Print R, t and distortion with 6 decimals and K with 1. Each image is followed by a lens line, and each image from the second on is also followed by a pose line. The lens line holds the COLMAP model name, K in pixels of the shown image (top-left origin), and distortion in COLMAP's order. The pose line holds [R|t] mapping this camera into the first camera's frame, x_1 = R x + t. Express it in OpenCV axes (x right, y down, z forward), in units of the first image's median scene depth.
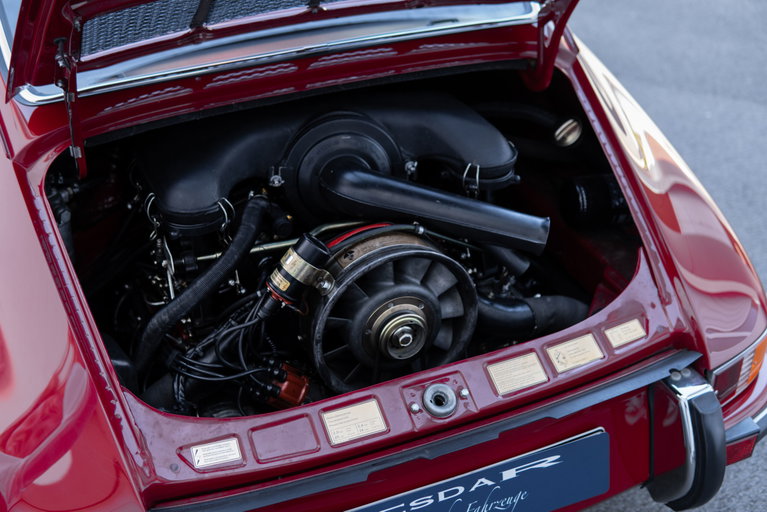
lens RADIAL K [[1029.2, 0, 382.5], [0, 1029.2, 255.4], [0, 0, 1]] dist [-0.183992, 0.000000]
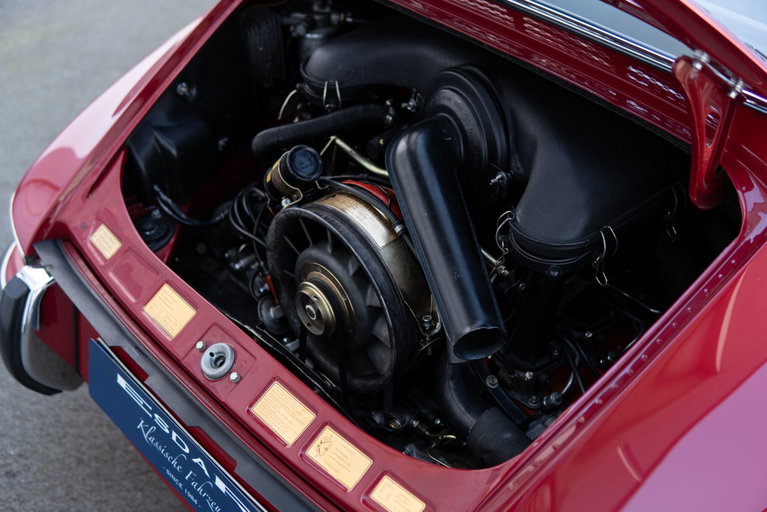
lens RADIAL K [[1029.2, 0, 383.7], [0, 1029.2, 255.9], [0, 0, 1]] dist [-0.183992, 0.000000]
pose [[0.307188, 0.587160, -0.748919, 0.673192], [-0.482282, 0.774477, 0.409378, -0.345427], [0.820390, 0.235434, 0.521086, 0.586080]]
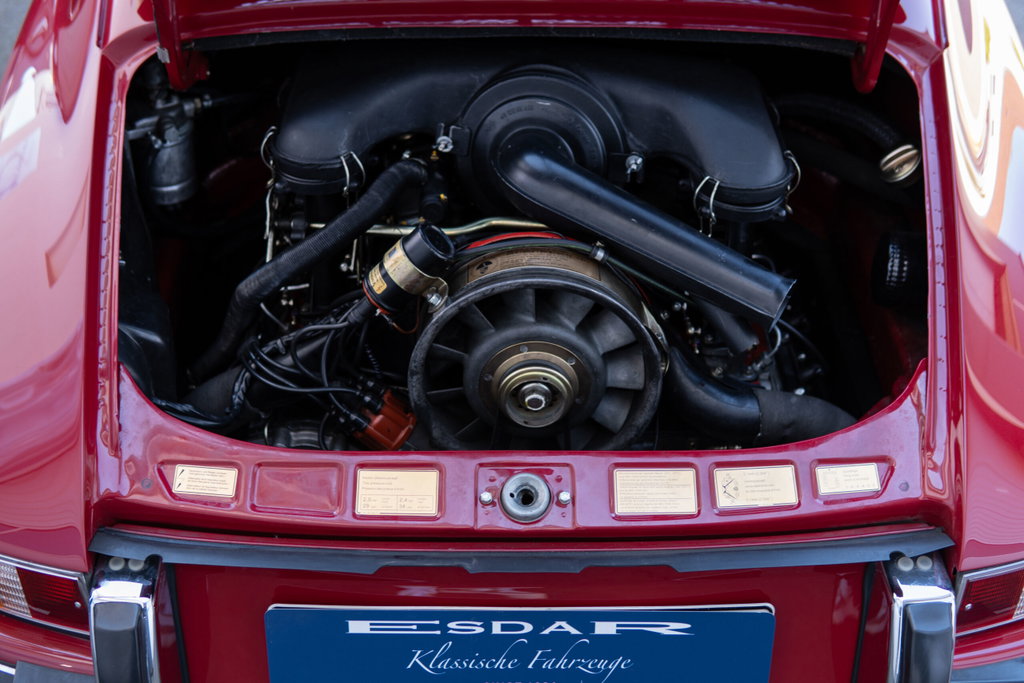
lens RADIAL K [[1374.0, 0, 511.3], [0, 1374.0, 343.2], [0, 0, 1]] dist [-0.183992, 0.000000]
pose [[0.918909, 0.245327, -0.308902, 0.290348], [-0.218812, 0.968568, 0.118313, -0.065157], [0.328218, -0.041128, 0.943706, 0.107214]]
